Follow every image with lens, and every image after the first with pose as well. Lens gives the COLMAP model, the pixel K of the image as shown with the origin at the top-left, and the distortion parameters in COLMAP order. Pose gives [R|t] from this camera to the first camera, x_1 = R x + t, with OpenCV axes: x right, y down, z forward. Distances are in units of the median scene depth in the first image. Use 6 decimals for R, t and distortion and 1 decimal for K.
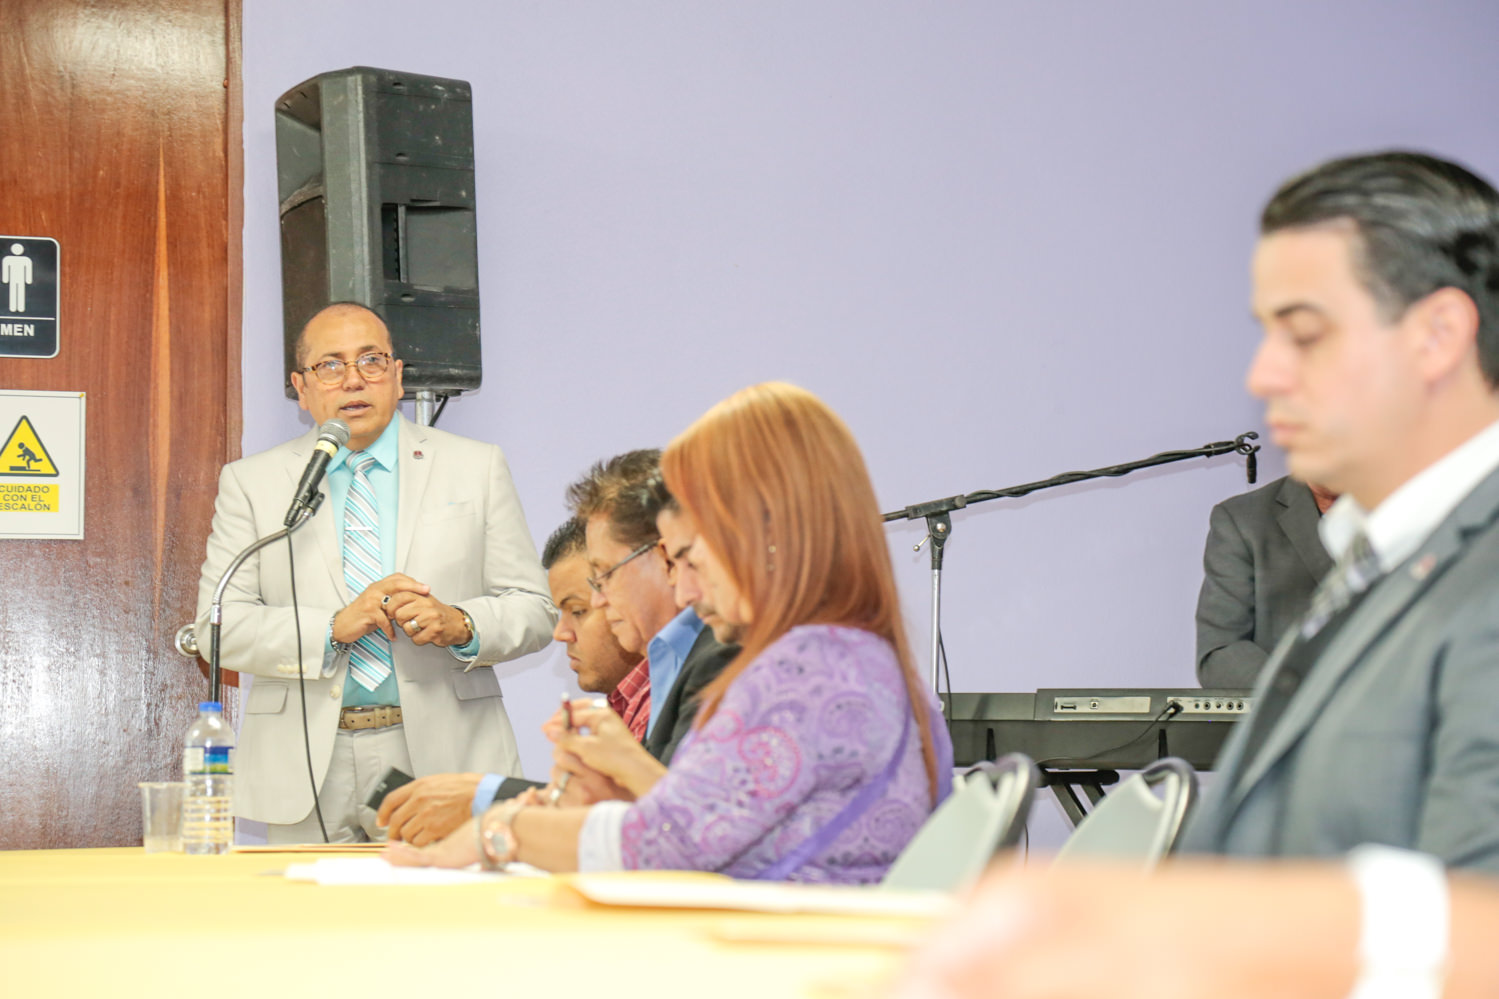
lens RADIAL K [[4242.1, 0, 747.8], [0, 4242.1, 500.6], [0, 0, 1]] dist [0.762998, 0.000000]
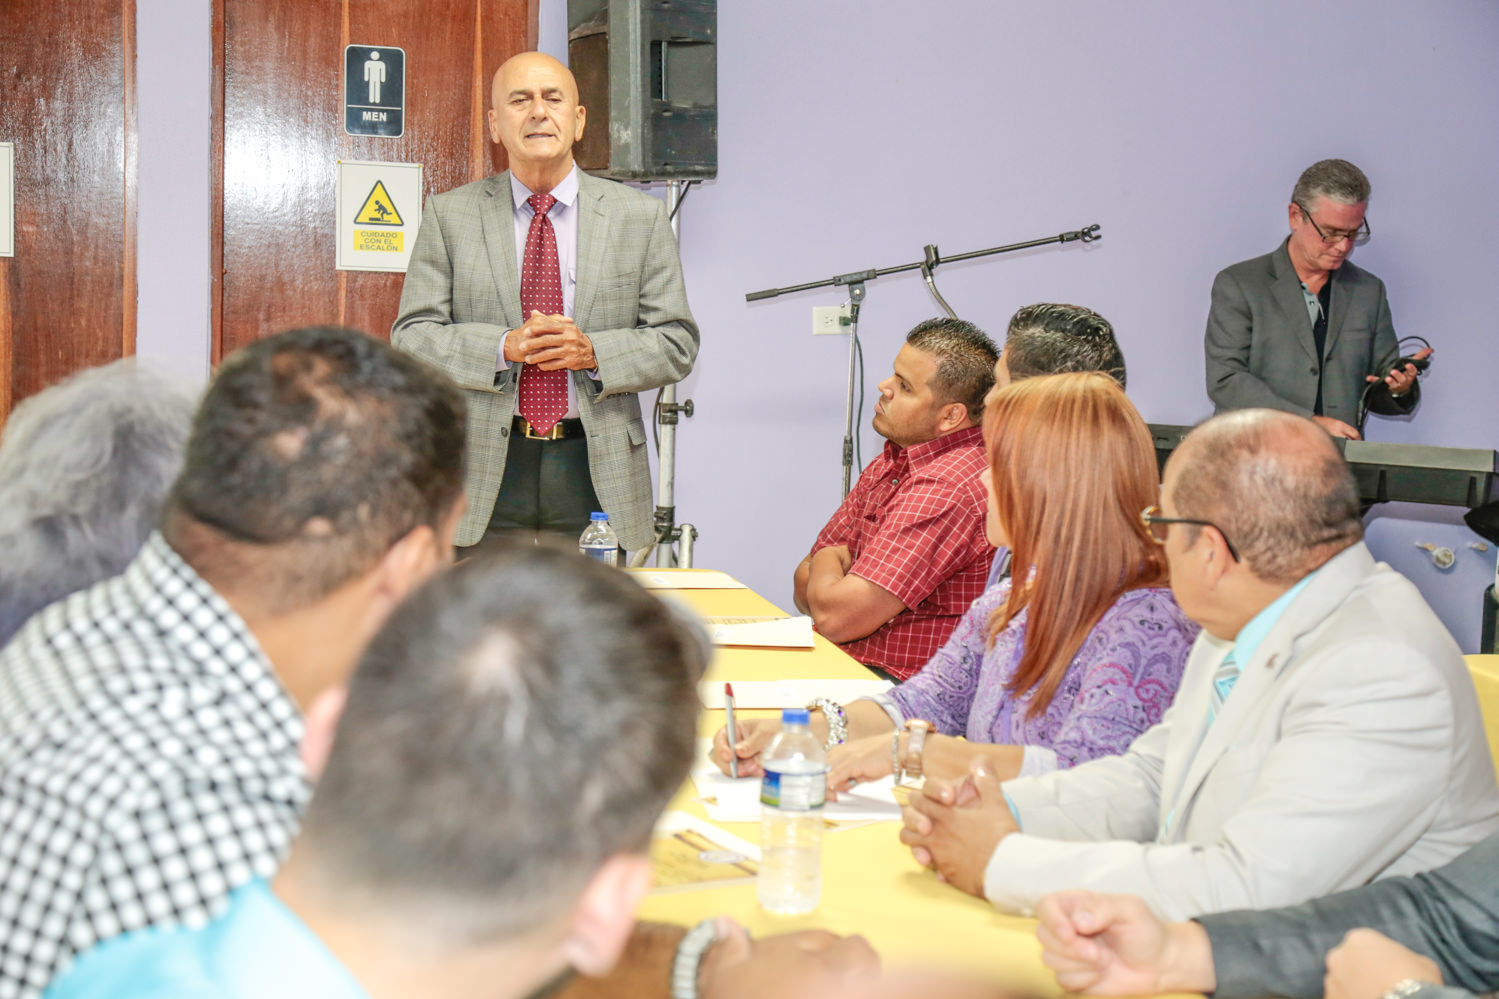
lens RADIAL K [[2439.4, 0, 797.6], [0, 2439.4, 575.1], [0, 0, 1]] dist [0.111951, 0.000000]
pose [[0.998599, 0.029546, 0.043902, -0.068118], [-0.037585, 0.980009, 0.195372, -0.056864], [-0.037252, -0.196748, 0.979746, 0.216566]]
